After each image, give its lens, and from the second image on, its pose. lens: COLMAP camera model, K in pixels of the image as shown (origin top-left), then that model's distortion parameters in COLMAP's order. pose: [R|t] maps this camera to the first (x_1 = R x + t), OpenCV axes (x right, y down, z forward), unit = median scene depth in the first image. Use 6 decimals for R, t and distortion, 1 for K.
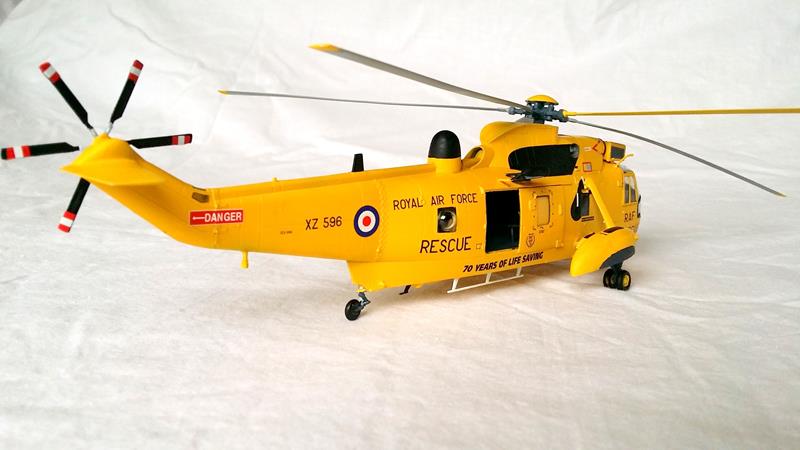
lens RADIAL K [[724.8, 0, 399.0], [0, 724.8, 222.9], [0, 0, 1]] dist [0.004565, 0.000000]
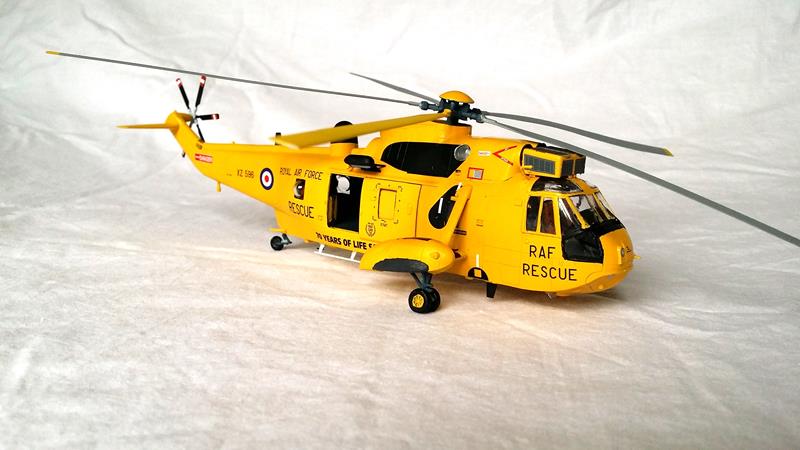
lens RADIAL K [[724.8, 0, 400.1], [0, 724.8, 221.7], [0, 0, 1]] dist [0.004565, 0.000000]
pose [[0.999808, -0.012694, 0.014936, 0.009294], [0.012825, 0.999880, -0.008680, -0.006567], [-0.014824, 0.008870, 0.999851, 0.094880]]
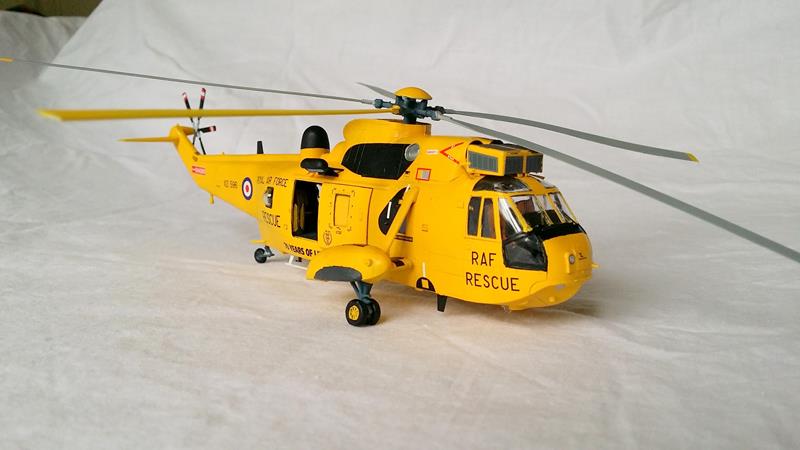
lens RADIAL K [[724.8, 0, 404.4], [0, 724.8, 230.0], [0, 0, 1]] dist [0.004565, 0.000000]
pose [[0.991561, -0.013717, -0.128913, 0.243029], [0.008874, 0.999236, -0.038067, 0.027189], [0.129337, 0.036601, 0.990925, 0.197635]]
